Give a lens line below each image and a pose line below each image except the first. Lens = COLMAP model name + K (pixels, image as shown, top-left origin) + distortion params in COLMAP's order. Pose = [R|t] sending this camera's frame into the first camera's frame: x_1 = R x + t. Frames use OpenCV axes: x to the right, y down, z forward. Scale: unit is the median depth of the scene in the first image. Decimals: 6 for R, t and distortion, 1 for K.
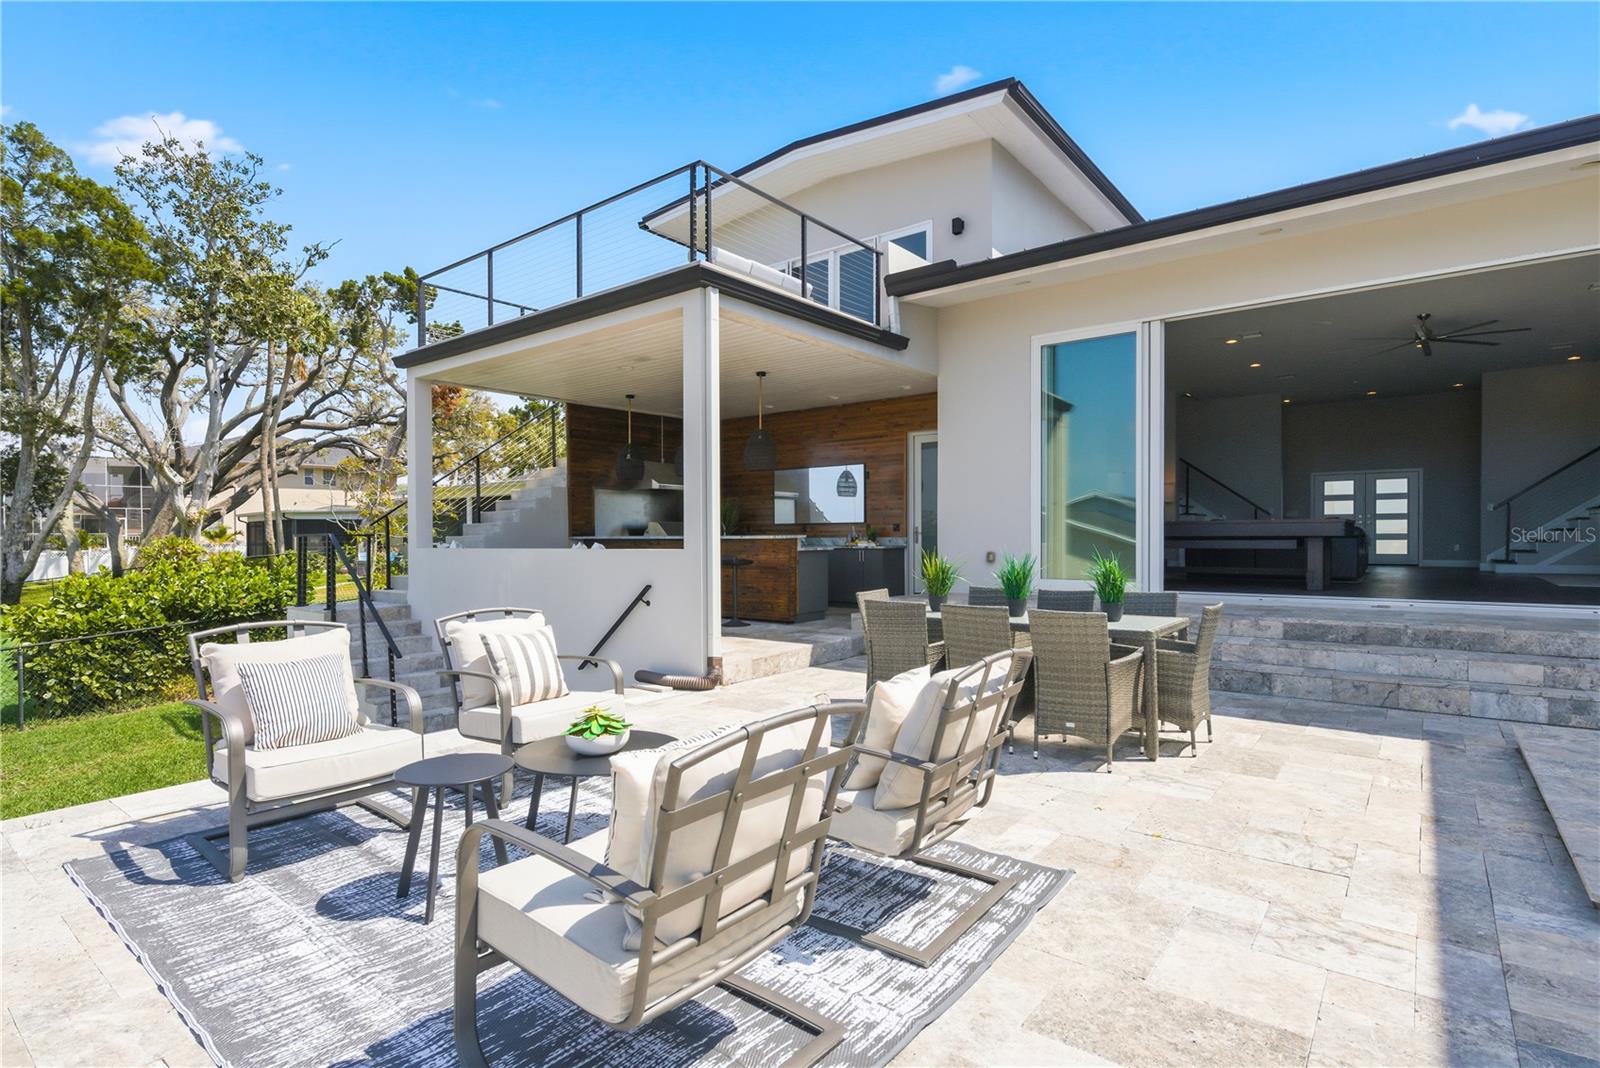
lens RADIAL K [[788.8, 0, 797.7], [0, 788.8, 543.9], [0, 0, 1]] dist [-0.002694, -0.000776]
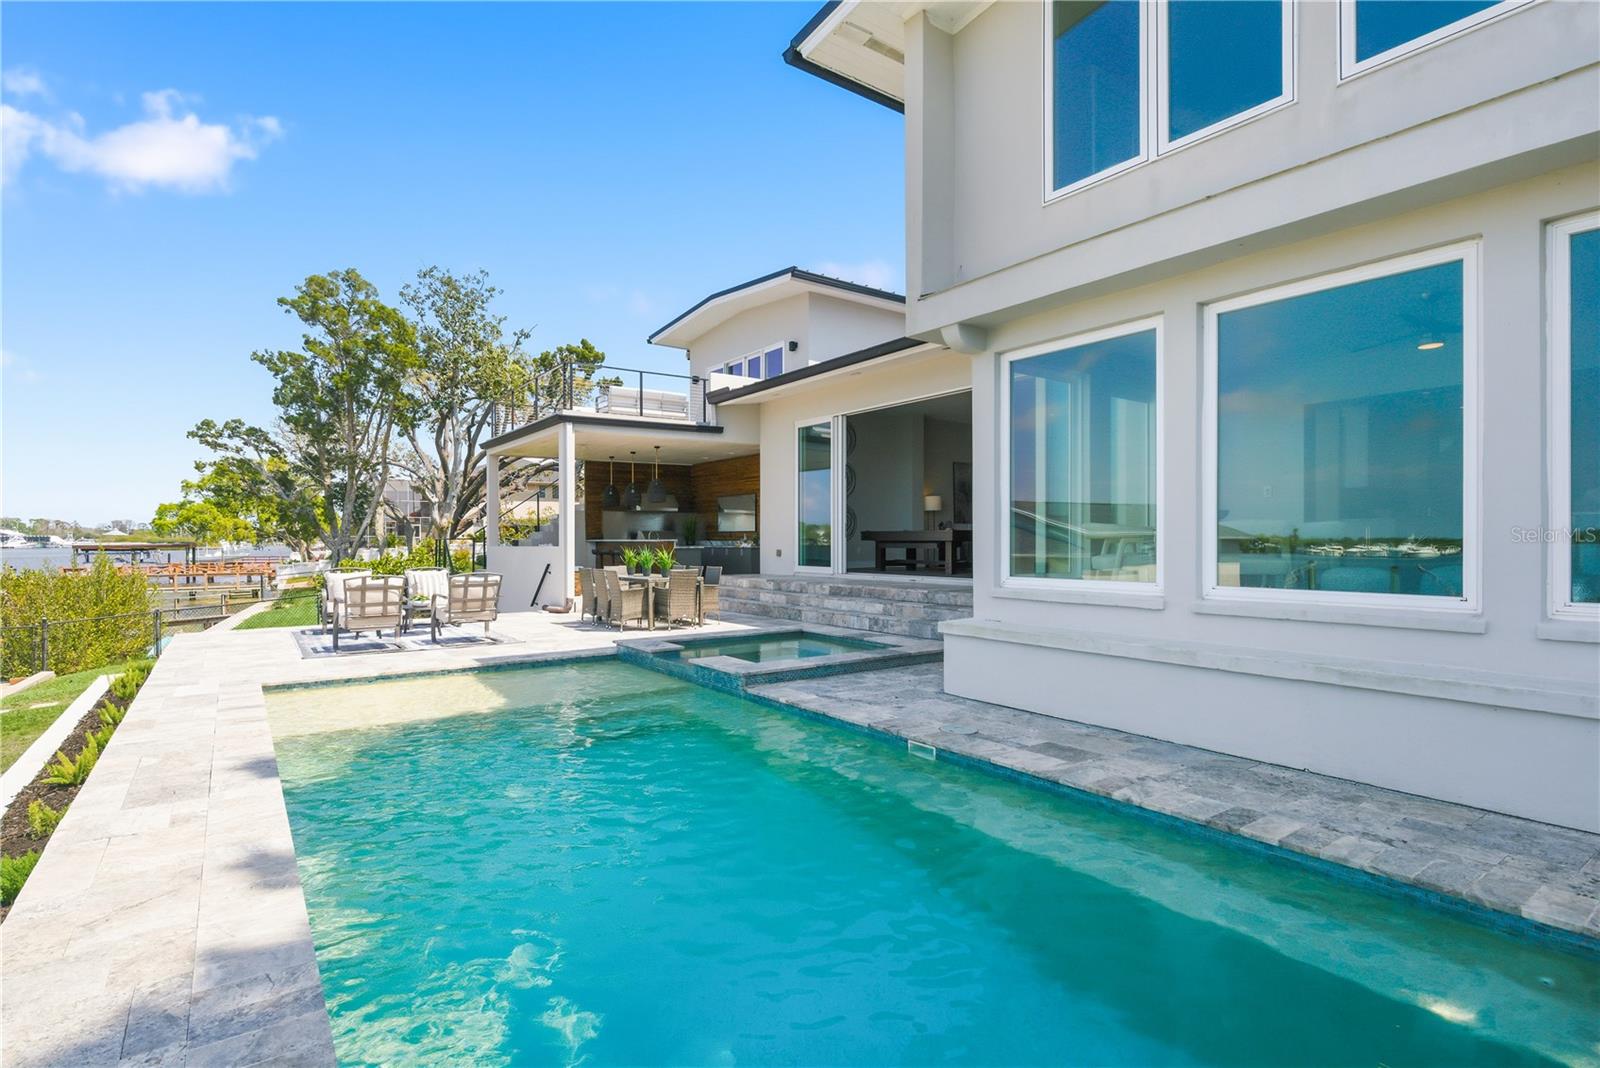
lens RADIAL K [[788.8, 0, 806.6], [0, 788.8, 538.2], [0, 0, 1]] dist [-0.002694, -0.000776]
pose [[0.962014, 0.001469, -0.272996, 0.284345], [-0.004225, 0.999946, -0.009508, 0.000345], [0.272967, 0.010300, 0.961968, -0.223437]]
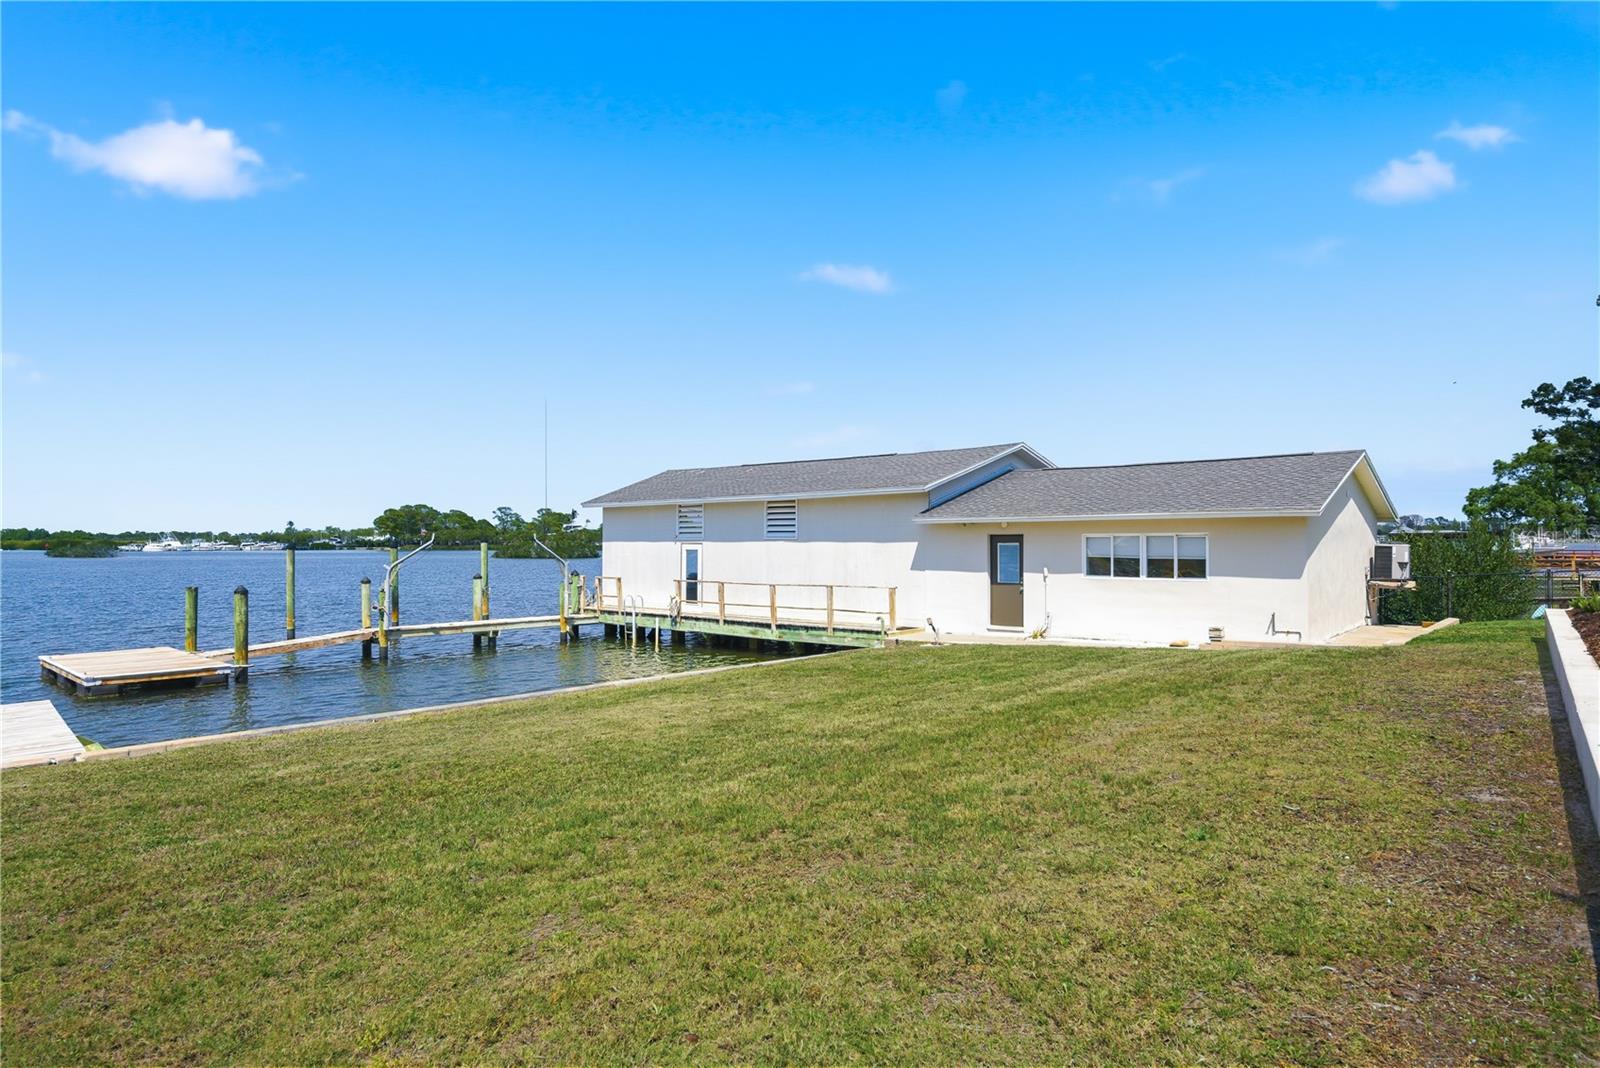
lens RADIAL K [[894.9, 0, 800.5], [0, 894.9, 530.3], [0, 0, 1]] dist [0.005921, 0.000402]
pose [[-0.014361, -0.009364, -0.999853, 0.328696], [-0.003844, 0.999949, -0.009309, 0.035128], [0.999889, 0.003710, -0.014397, -0.345647]]
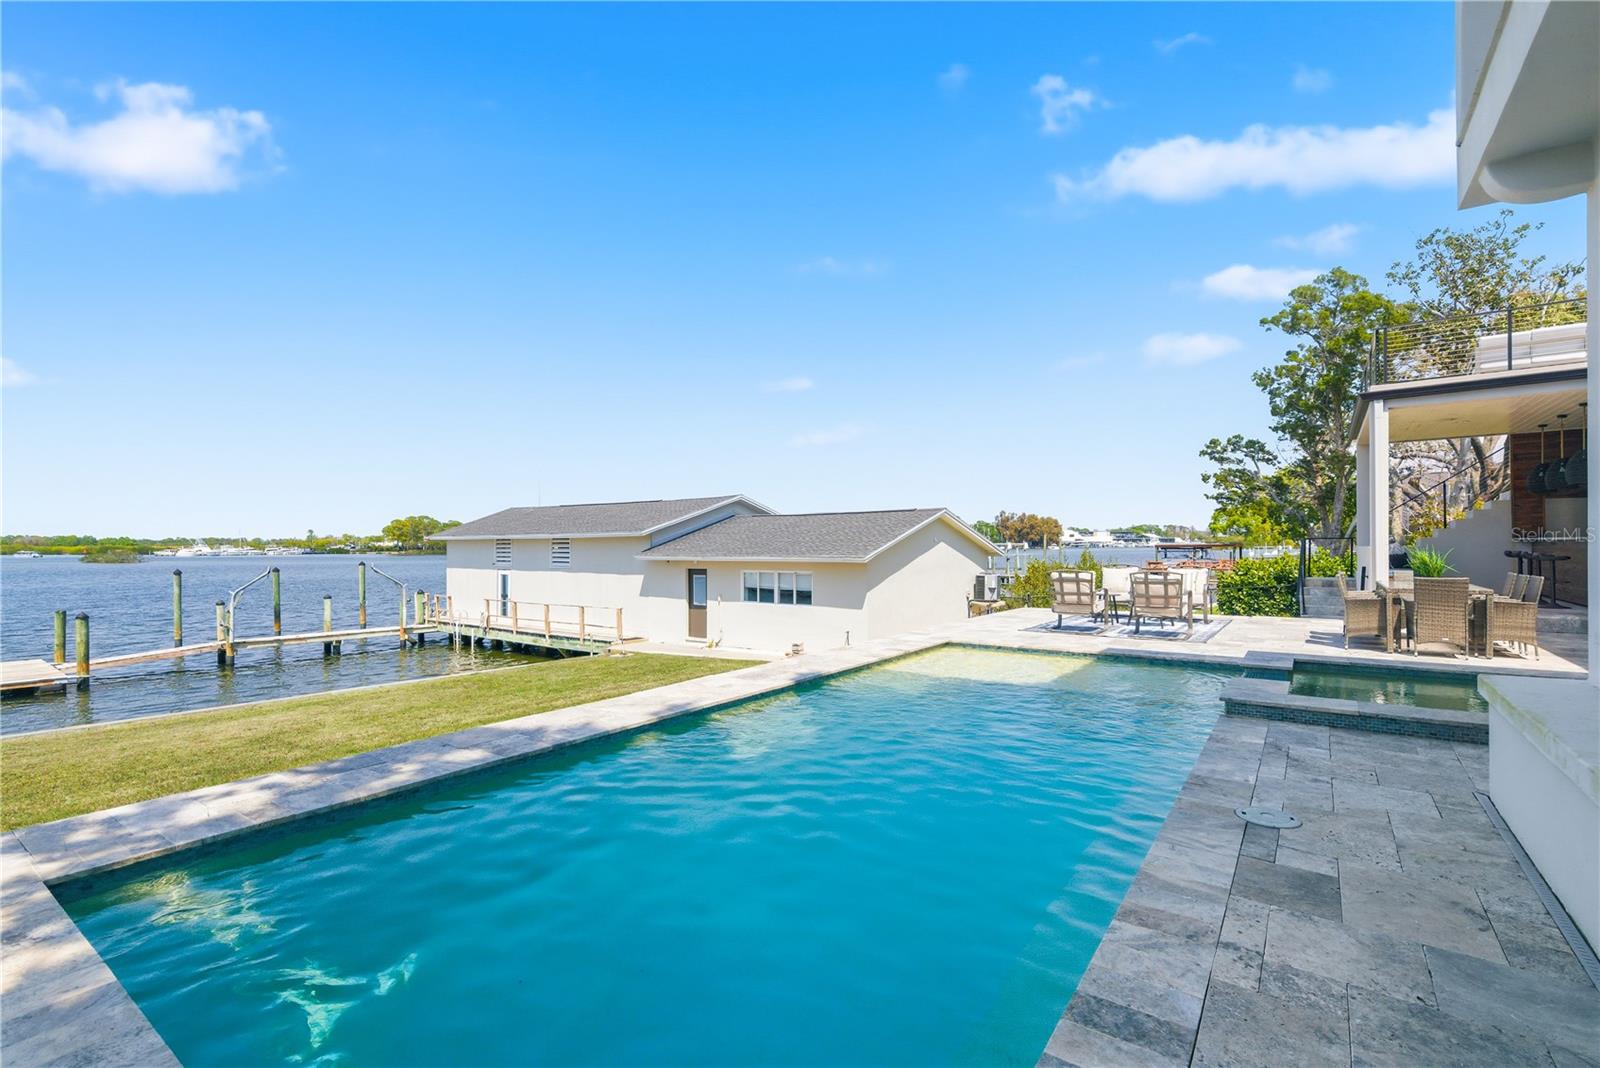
lens RADIAL K [[730.4, 0, 799.1], [0, 730.4, 546.1], [0, 0, 1]] dist [0.013707, -0.000207]
pose [[0.043409, 0.006113, -0.999039, 0.395823], [-0.002034, 0.999980, 0.006030, -0.000659], [0.999055, 0.001770, 0.043421, -0.100559]]
